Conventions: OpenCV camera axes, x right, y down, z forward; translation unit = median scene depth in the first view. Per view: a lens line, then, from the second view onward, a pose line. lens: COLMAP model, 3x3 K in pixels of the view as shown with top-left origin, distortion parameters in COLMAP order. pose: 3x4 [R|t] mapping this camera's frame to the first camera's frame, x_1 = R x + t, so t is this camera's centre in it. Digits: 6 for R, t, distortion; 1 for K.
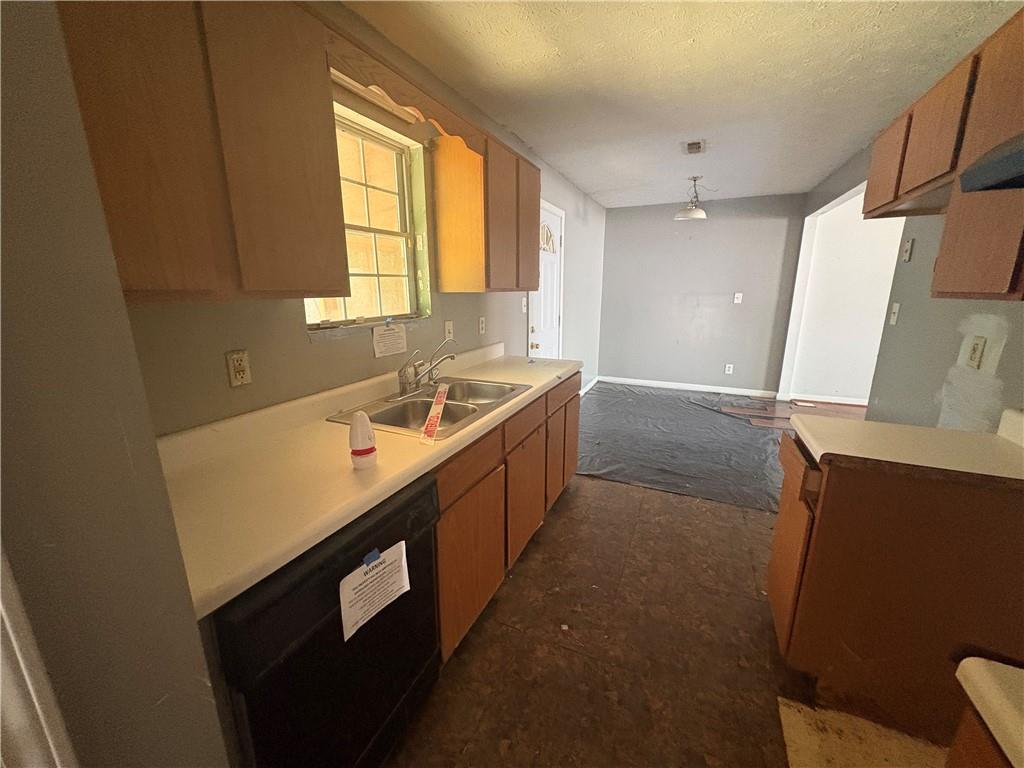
lens RADIAL K [[409.4, 0, 512.2], [0, 409.4, 380.7], [0, 0, 1]] dist [0.000351, 0.000168]
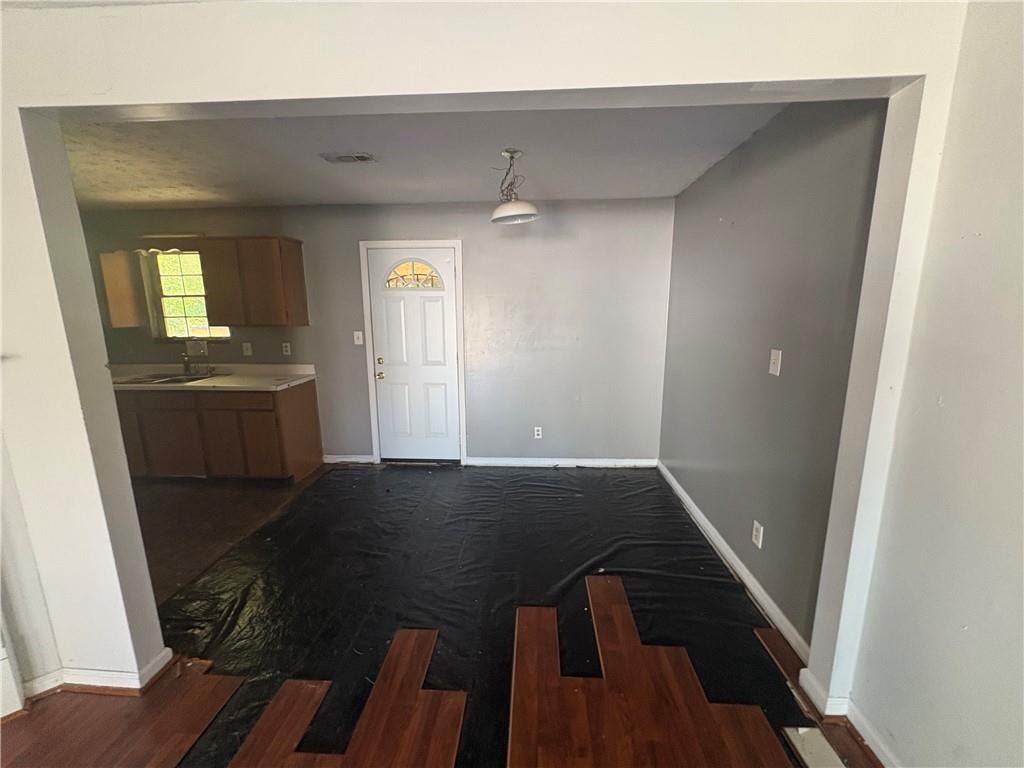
lens RADIAL K [[409.4, 0, 510.8], [0, 409.4, 382.0], [0, 0, 1]] dist [0.000351, 0.000168]
pose [[0.373349, 0.163651, -0.913142, 1.168810], [-0.205284, 0.974489, 0.090712, -0.238660], [0.904693, 0.153586, 0.397420, 0.886928]]
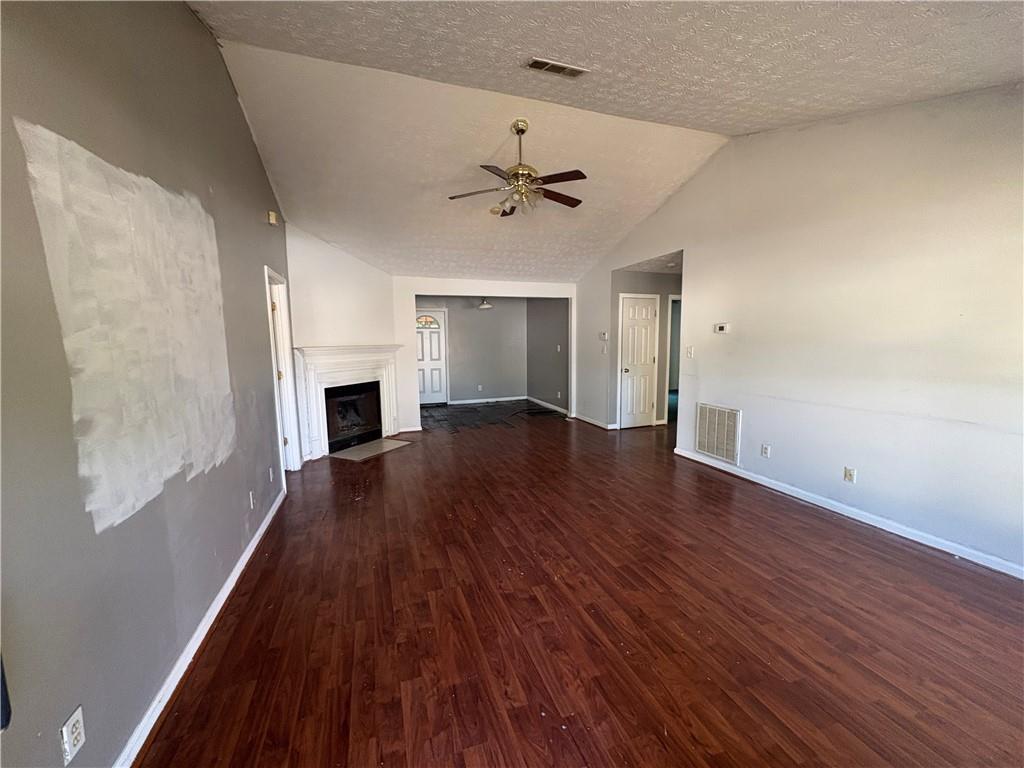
lens RADIAL K [[409.4, 0, 515.8], [0, 409.4, 384.8], [0, 0, 1]] dist [0.000351, 0.000168]
pose [[0.707348, 0.073361, -0.703048, 2.200365], [-0.153027, 0.986906, -0.050983, 0.052622], [0.690102, 0.143648, 0.709312, -0.275579]]
